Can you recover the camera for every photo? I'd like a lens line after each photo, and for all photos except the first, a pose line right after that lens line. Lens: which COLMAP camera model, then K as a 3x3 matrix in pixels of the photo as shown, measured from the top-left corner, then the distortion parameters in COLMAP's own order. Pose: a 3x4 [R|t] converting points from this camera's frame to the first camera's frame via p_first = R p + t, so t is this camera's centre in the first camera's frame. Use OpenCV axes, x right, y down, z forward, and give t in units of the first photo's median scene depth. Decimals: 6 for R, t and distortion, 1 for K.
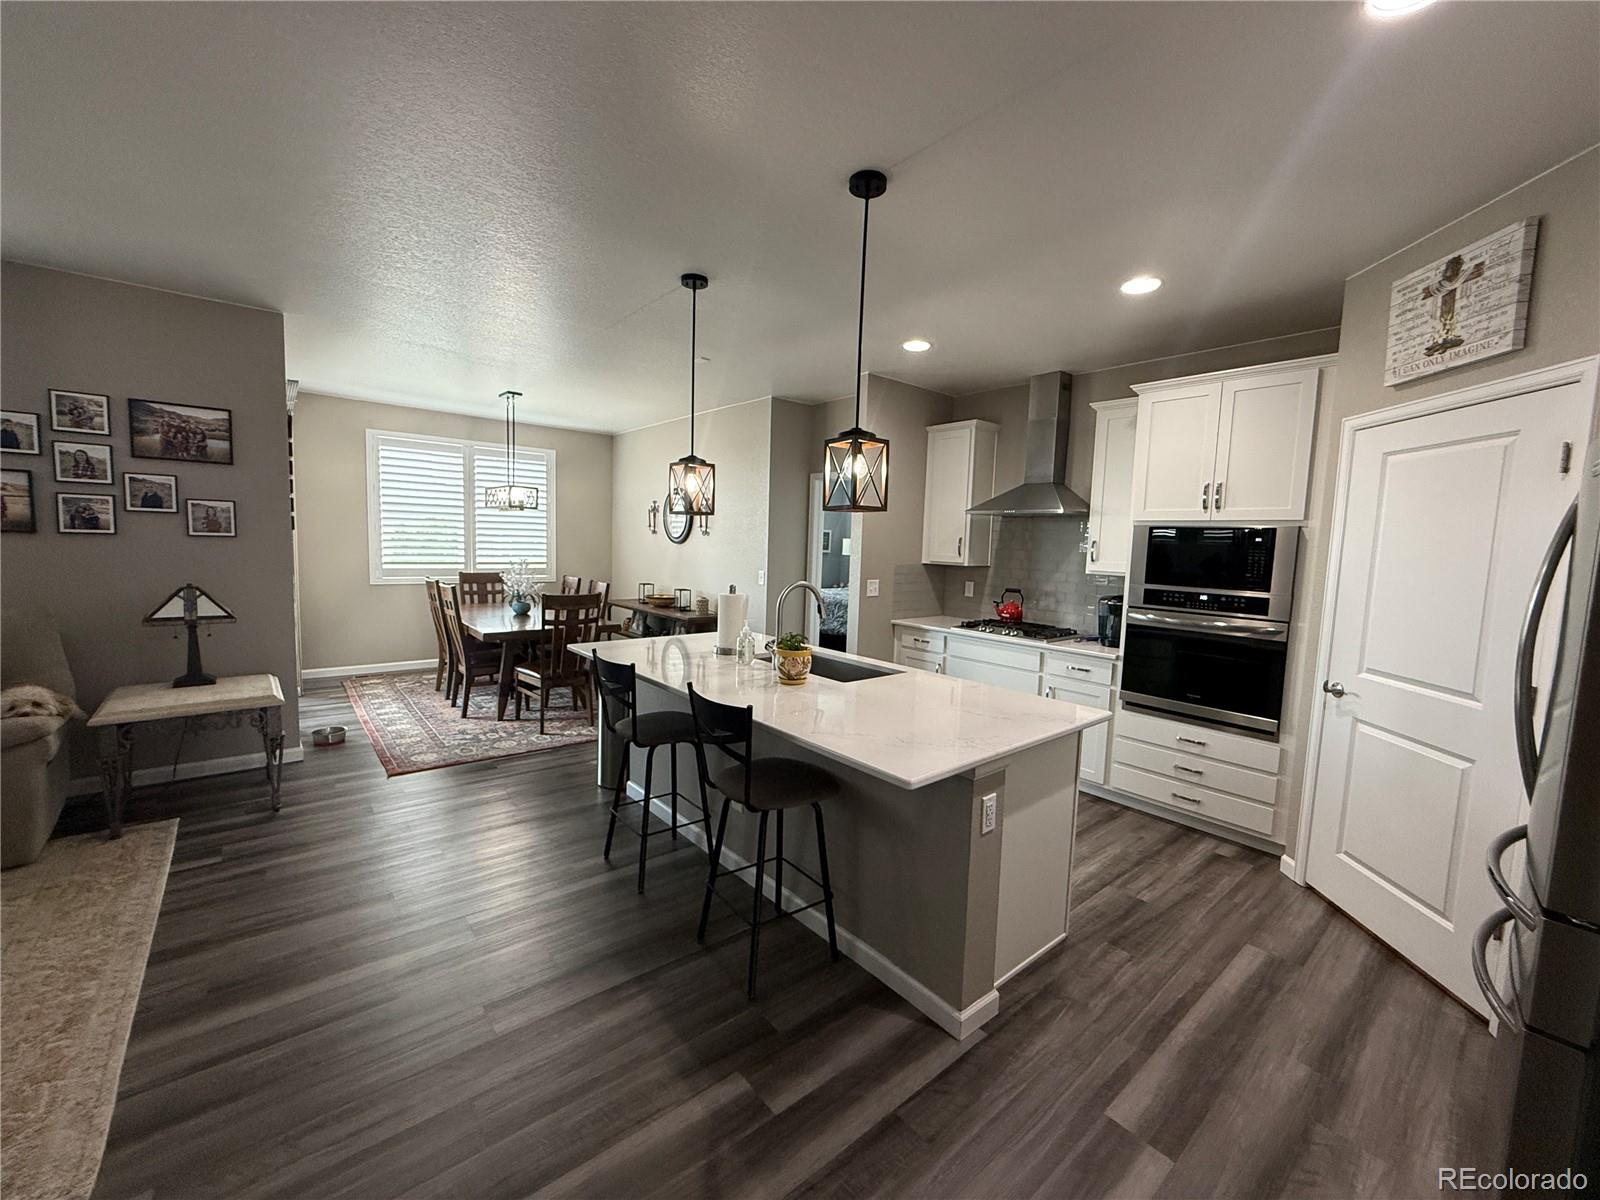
lens RADIAL K [[639.7, 0, 797.8], [0, 639.7, 596.3], [0, 0, 1]] dist [-0.001390, 0.000255]
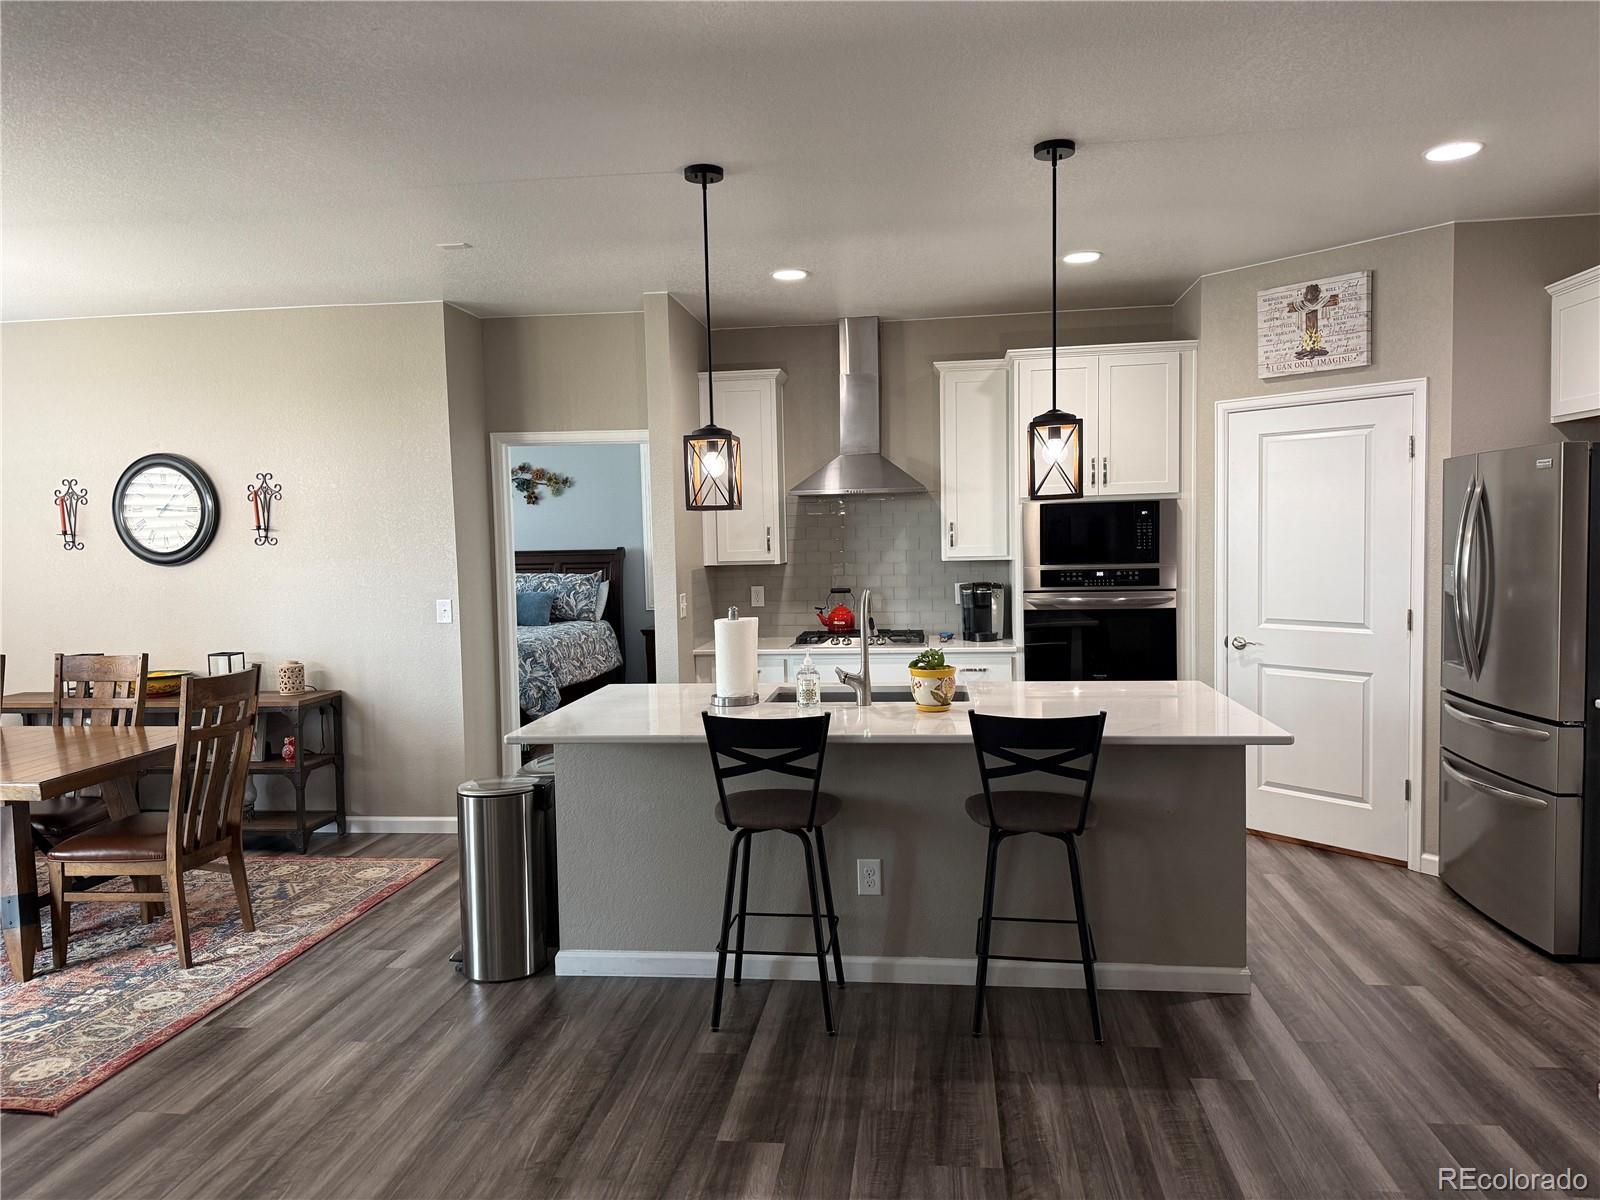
lens RADIAL K [[1127.2, 0, 800.0], [0, 1127.2, 600.0], [0, 0, 1]] dist [0.022978, -0.035916]
pose [[0.729141, -0.091691, 0.678193, -0.960888], [0.107399, 0.994036, 0.018926, -0.044715], [-0.675883, 0.059038, 0.734640, 0.055328]]
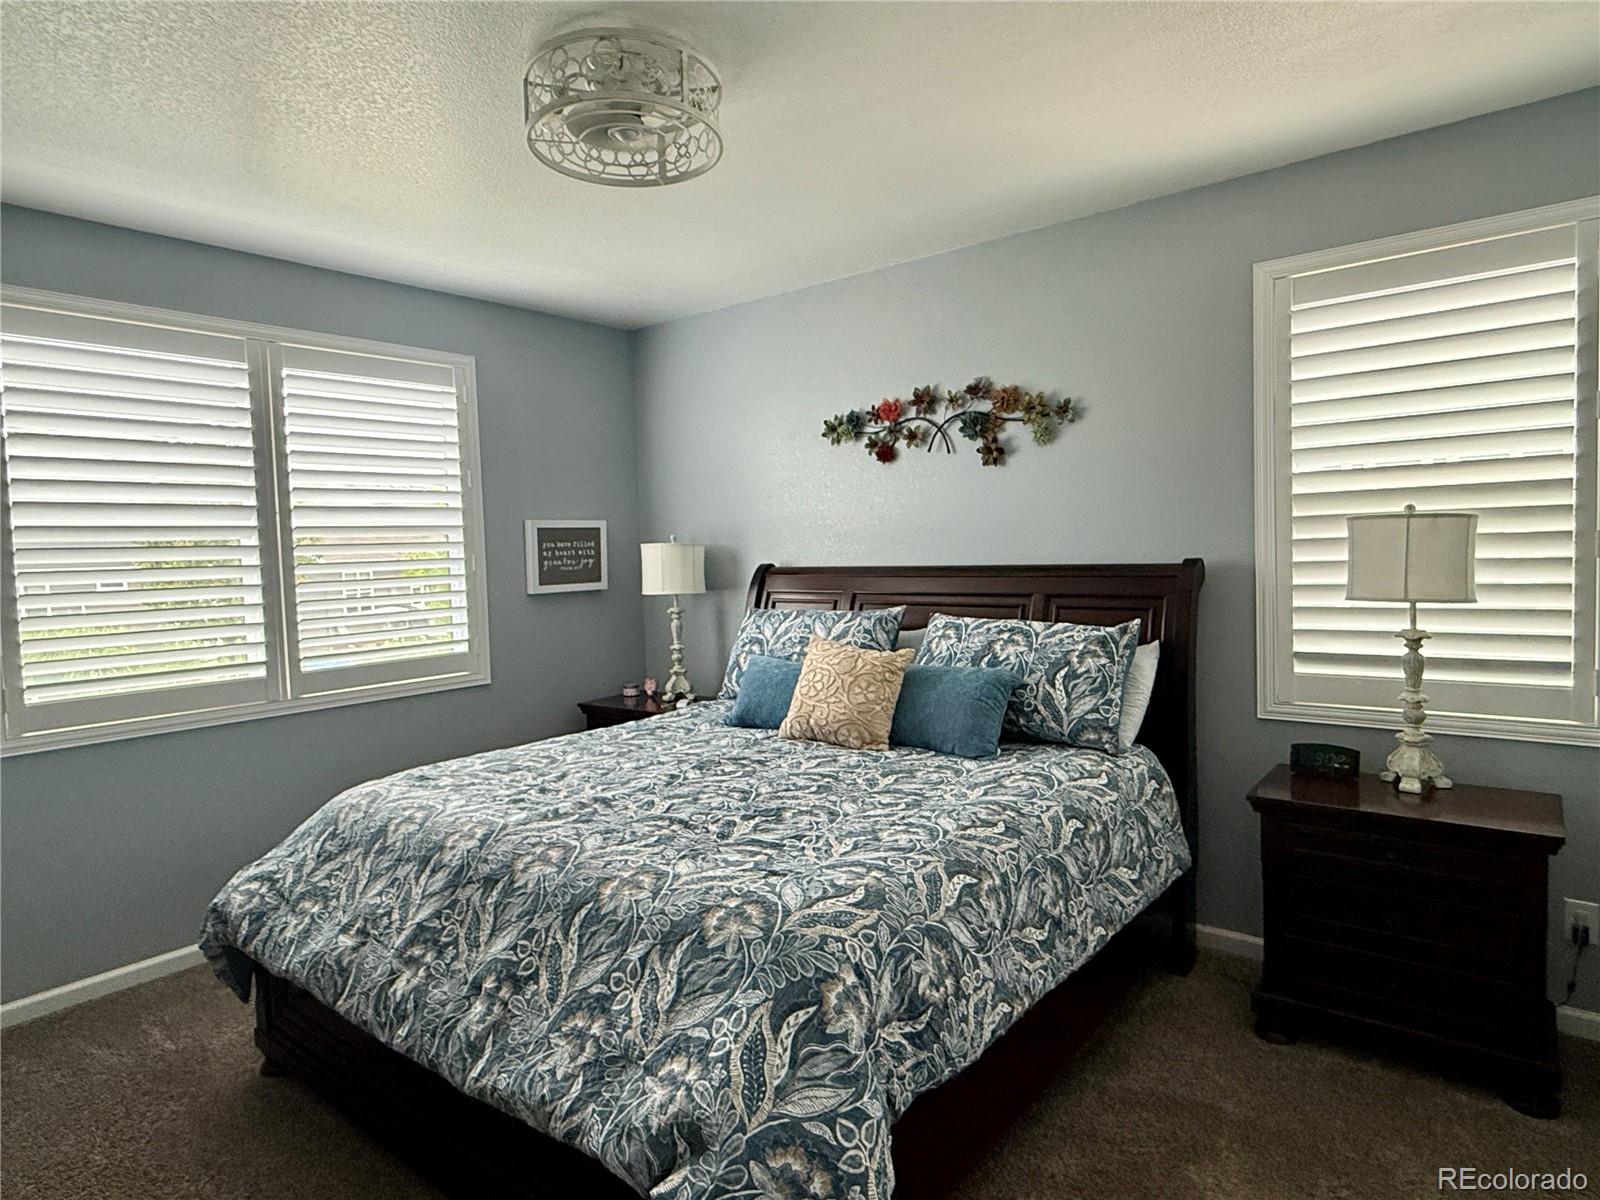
lens RADIAL K [[938.3, 0, 793.6], [0, 938.3, 598.1], [0, 0, 1]] dist [0.007115, 0.001393]
pose [[0.978957, -0.069532, 0.191856, 0.198223], [0.074567, 0.997032, -0.019139, -0.159117], [-0.189956, 0.033042, 0.981236, 1.779616]]
